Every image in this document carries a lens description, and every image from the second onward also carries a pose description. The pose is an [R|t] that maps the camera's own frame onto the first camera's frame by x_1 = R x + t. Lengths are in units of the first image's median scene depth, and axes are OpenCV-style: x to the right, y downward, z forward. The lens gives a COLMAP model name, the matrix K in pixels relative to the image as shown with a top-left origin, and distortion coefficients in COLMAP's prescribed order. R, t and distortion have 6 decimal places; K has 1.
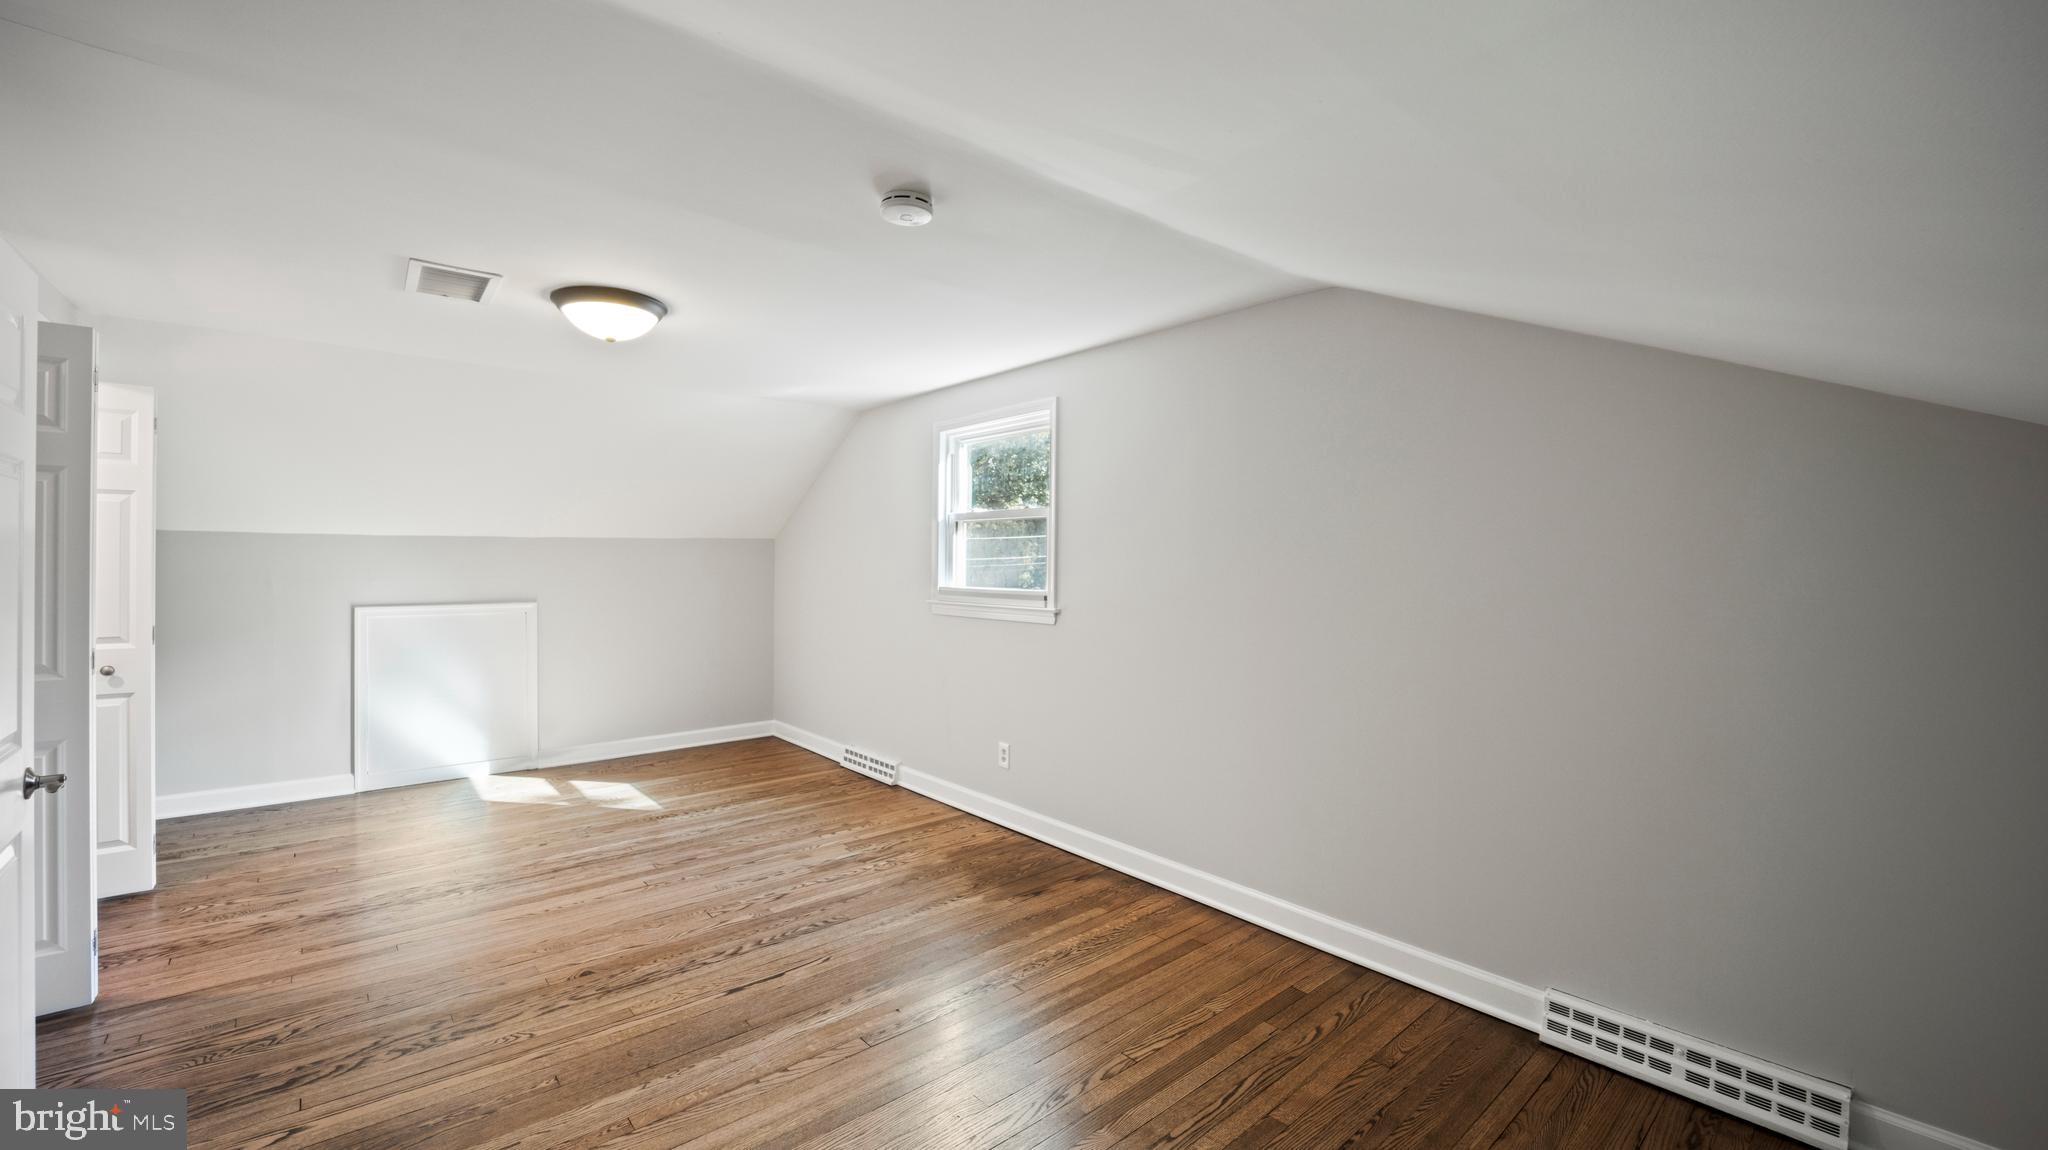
lens RADIAL K [[832.6, 0, 1010.2], [0, 832.6, 562.7], [0, 0, 1]] dist [-0.028713, 0.001743]
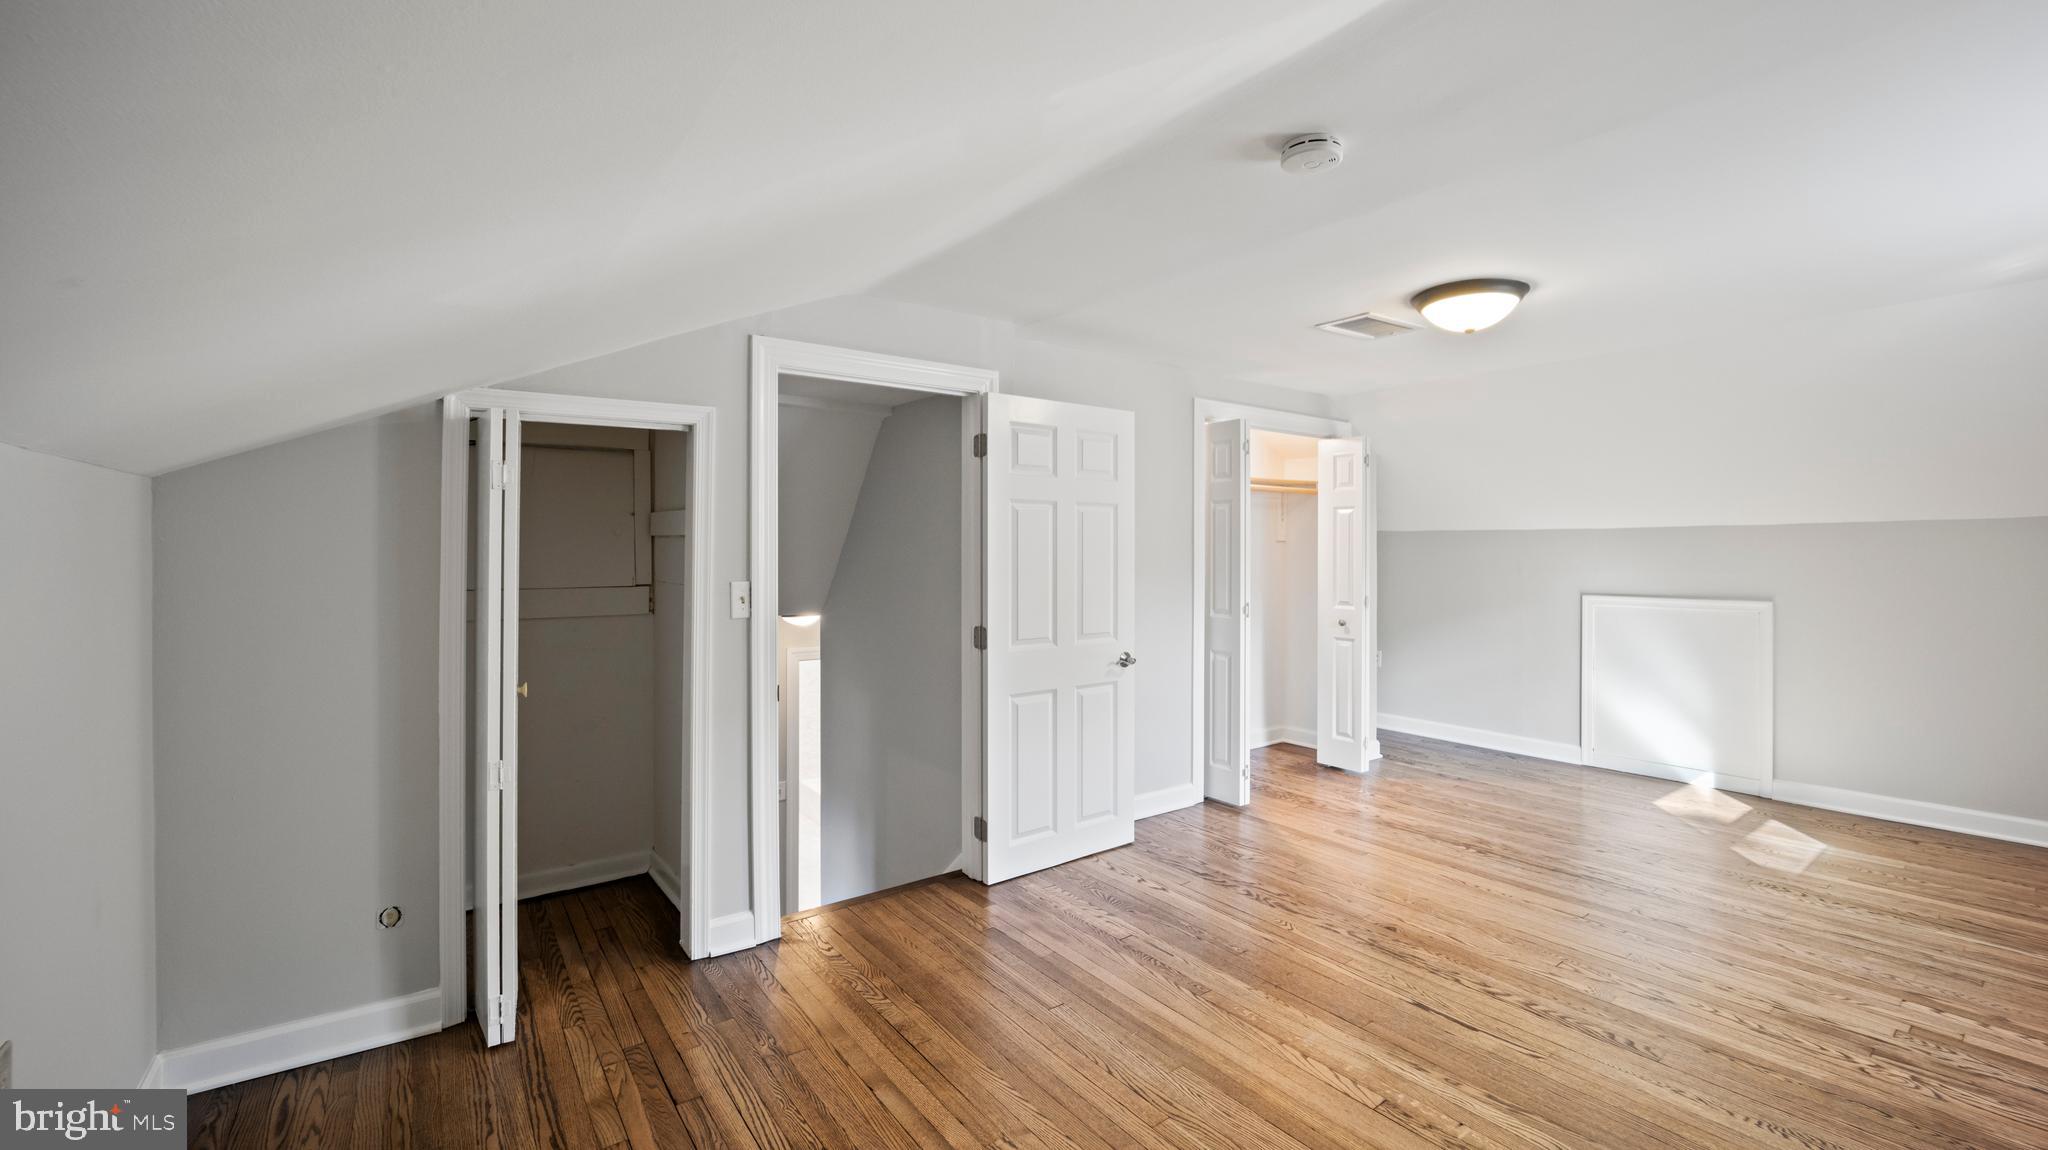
lens RADIAL K [[832.6, 0, 1027.6], [0, 832.6, 546.1], [0, 0, 1]] dist [-0.028713, 0.001743]
pose [[-0.072372, -0.010040, -0.997327, 0.521685], [-0.004075, 0.999944, -0.009771, 0.004047], [0.997369, 0.003357, -0.072409, 0.505272]]
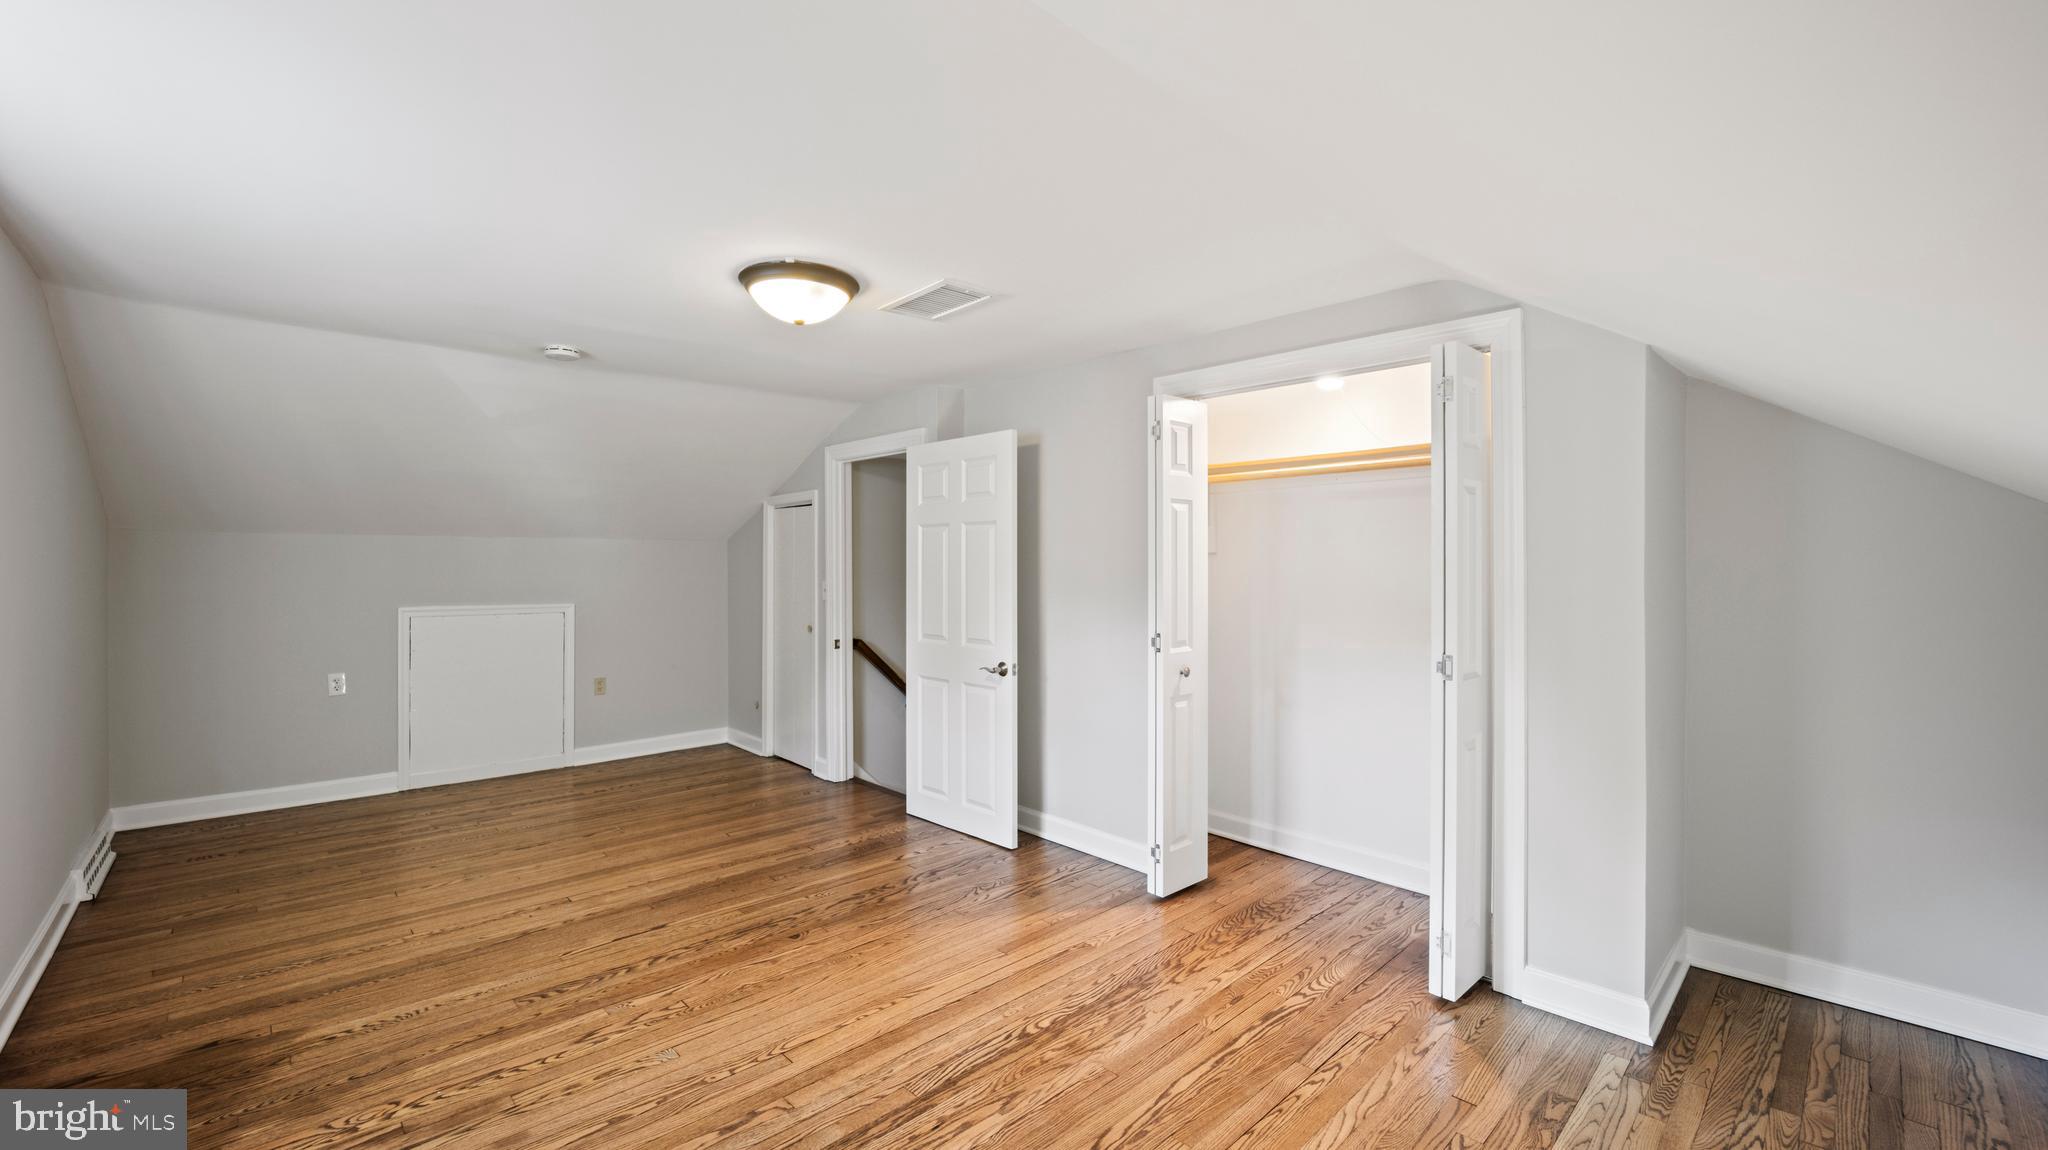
lens RADIAL K [[832.6, 0, 1024.8], [0, 832.6, 564.8], [0, 0, 1]] dist [-0.028713, 0.001743]
pose [[-0.997713, -0.005820, -0.067345, -0.635247], [-0.006622, 0.999910, 0.011690, -0.016584], [0.067271, 0.012109, -0.997661, 1.809357]]
